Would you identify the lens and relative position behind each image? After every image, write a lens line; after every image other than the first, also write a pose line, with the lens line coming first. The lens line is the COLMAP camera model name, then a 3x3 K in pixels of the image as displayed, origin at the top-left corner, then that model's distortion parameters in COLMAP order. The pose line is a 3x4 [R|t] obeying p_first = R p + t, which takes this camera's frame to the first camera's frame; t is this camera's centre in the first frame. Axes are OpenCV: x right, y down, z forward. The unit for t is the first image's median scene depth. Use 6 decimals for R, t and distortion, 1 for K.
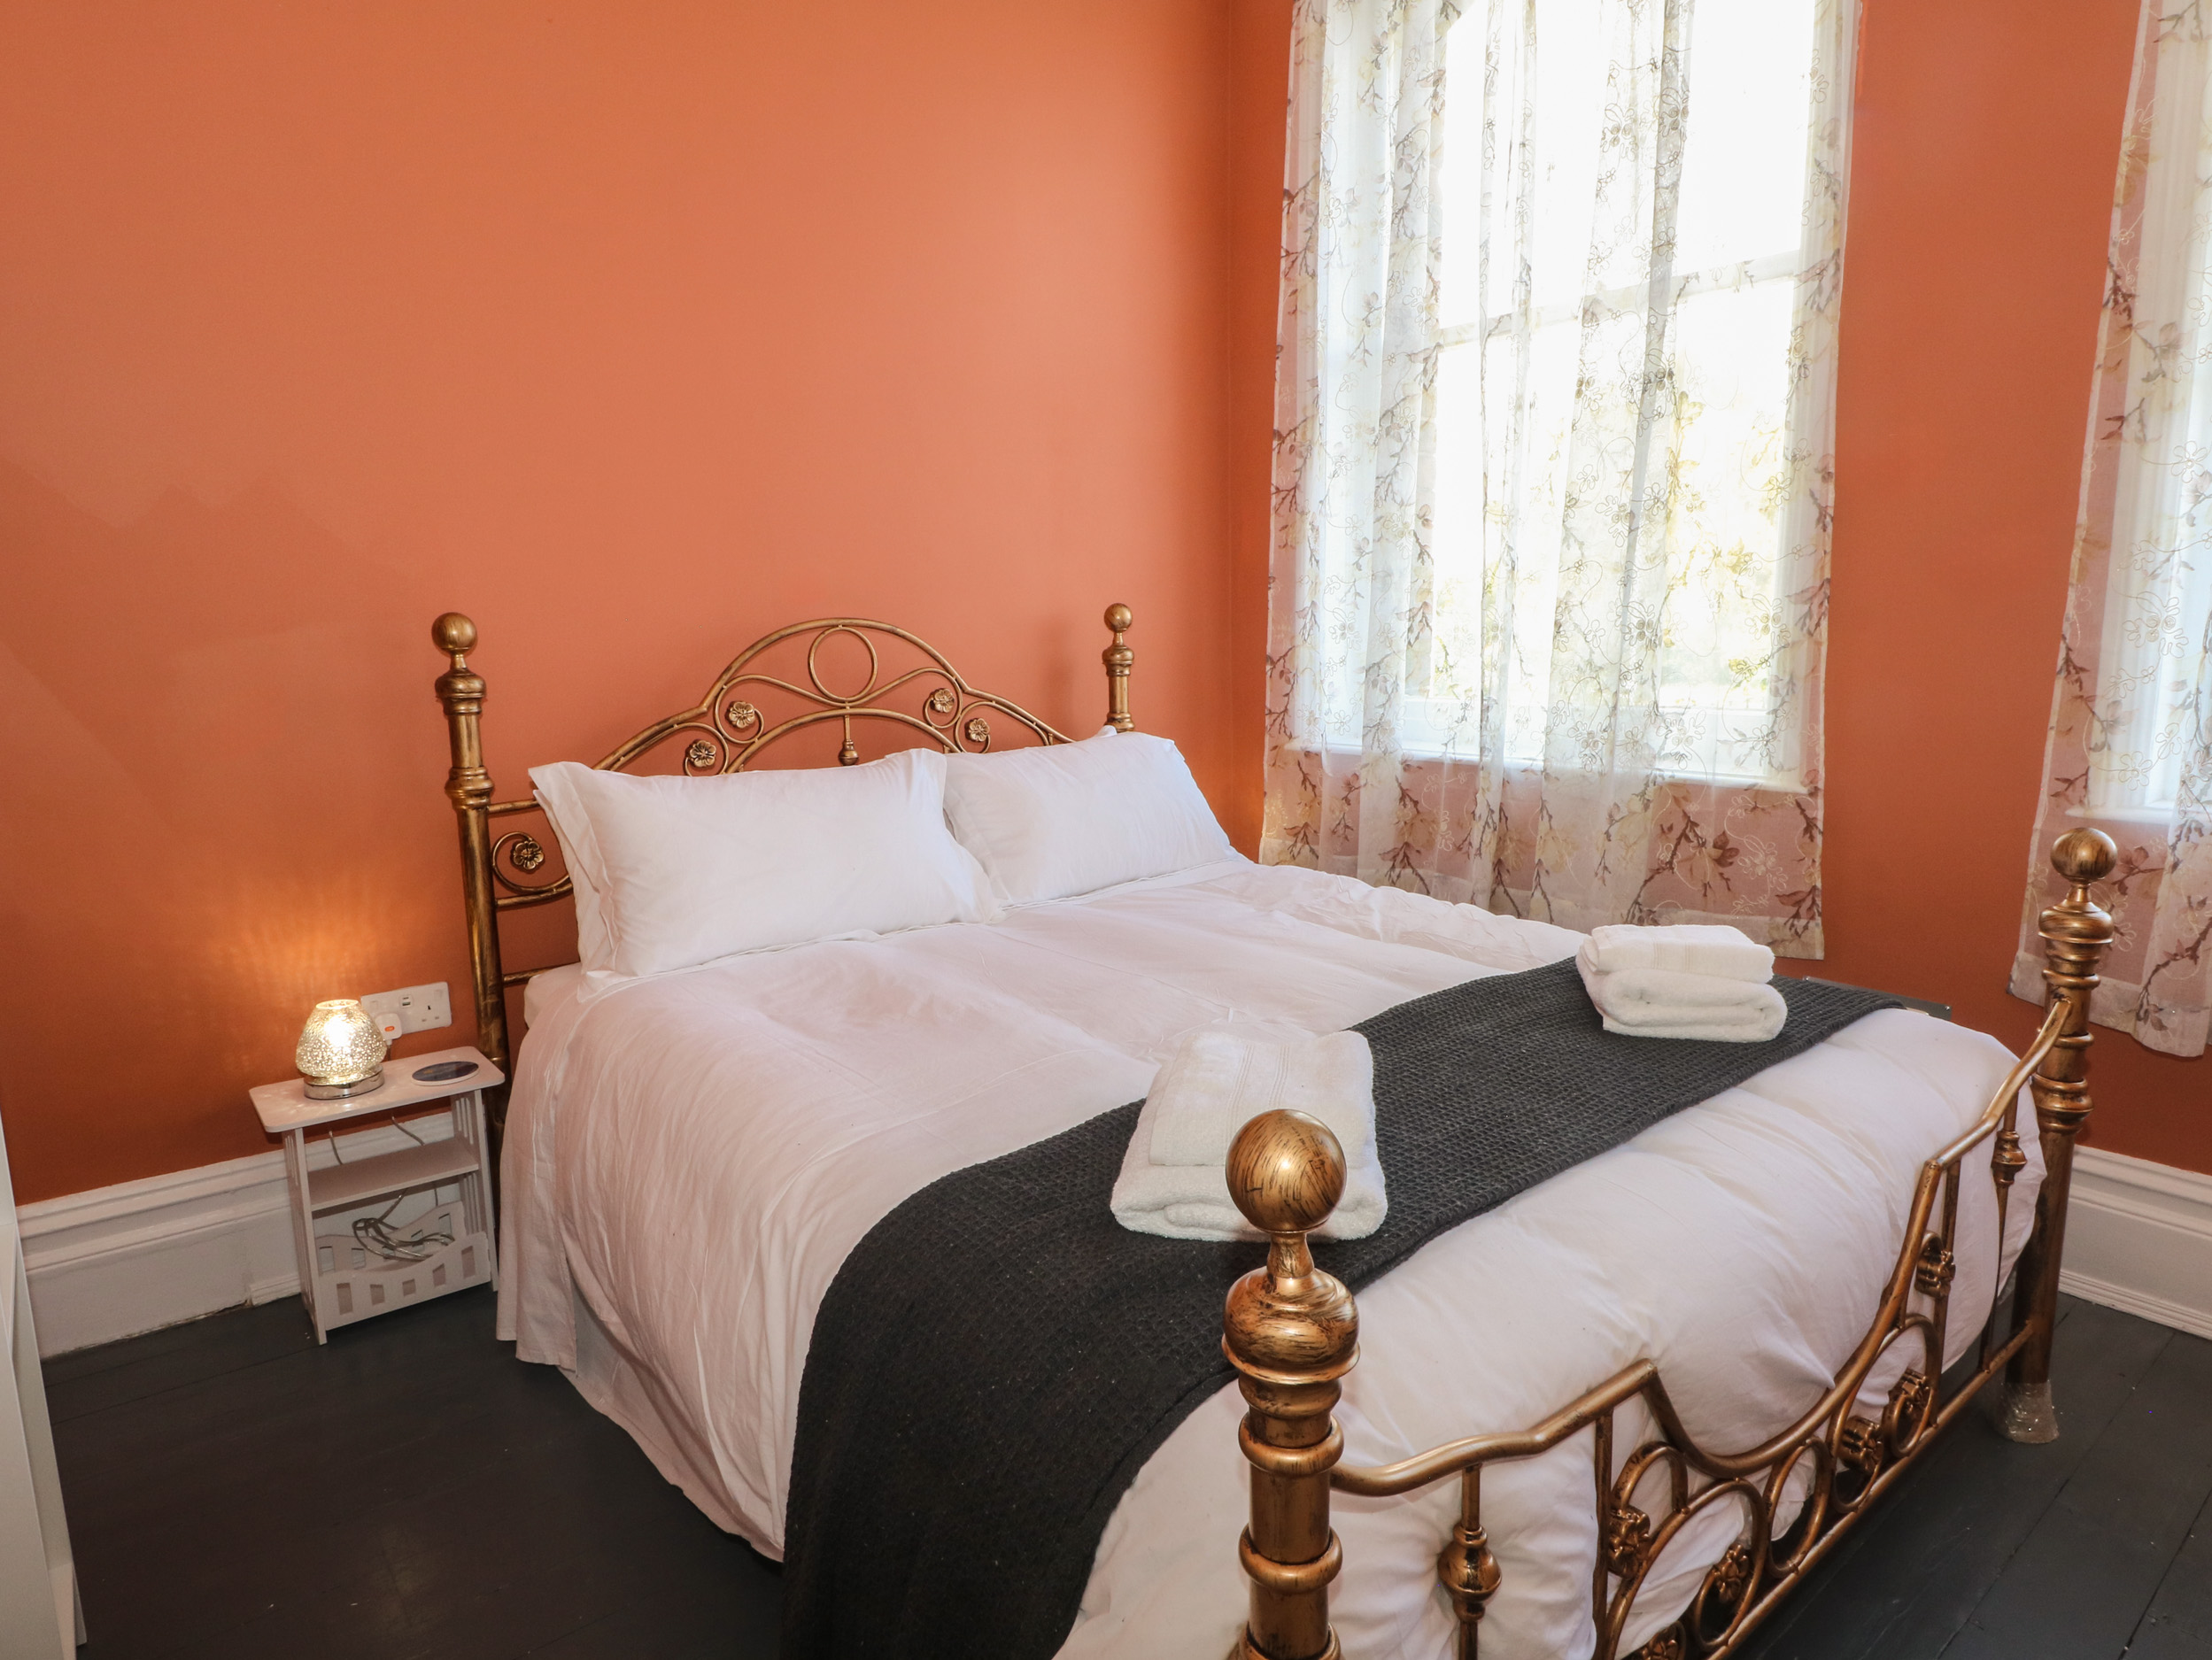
lens RADIAL K [[1279.2, 0, 1106.0], [0, 1279.2, 830.0], [0, 0, 1]] dist [-0.030198, 0.001263]
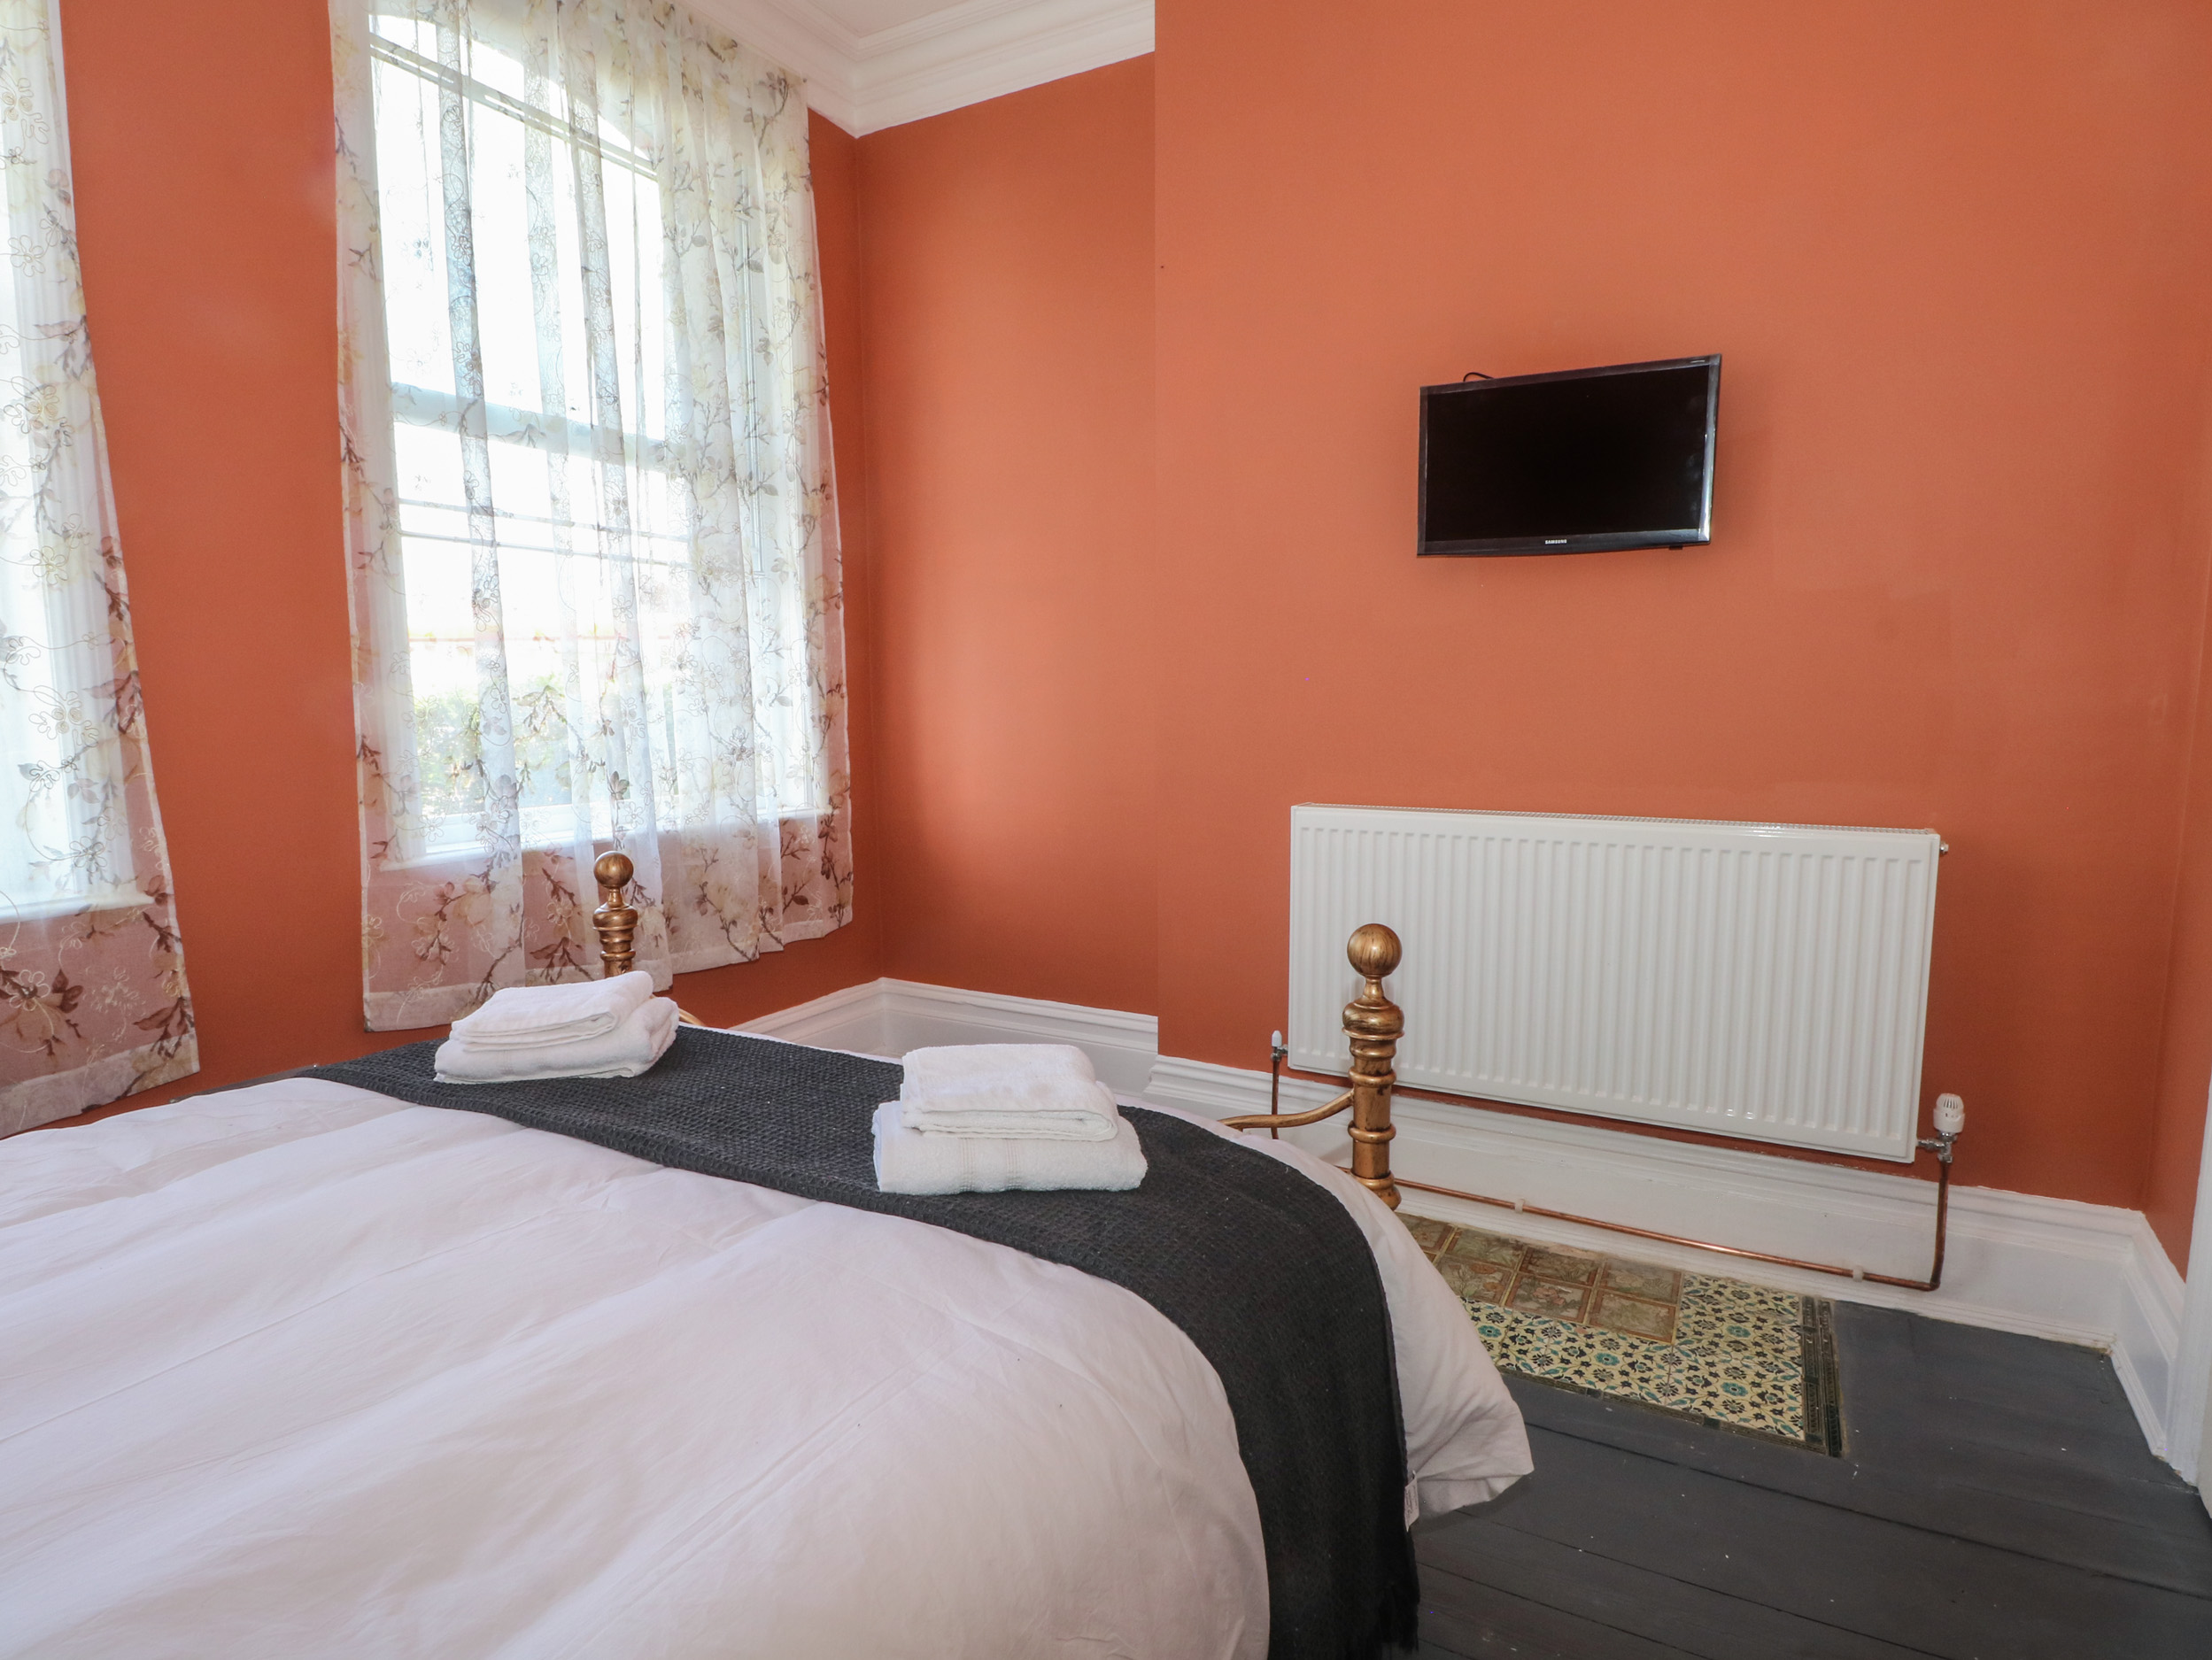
lens RADIAL K [[1155.3, 0, 1112.3], [0, 1155.3, 836.7], [0, 0, 1]] dist [0.001882, -0.014853]
pose [[-0.363533, -0.086569, 0.927550, -0.474176], [0.169051, 0.973011, 0.157068, -0.089772], [-0.916114, 0.213903, -0.339087, 0.642889]]
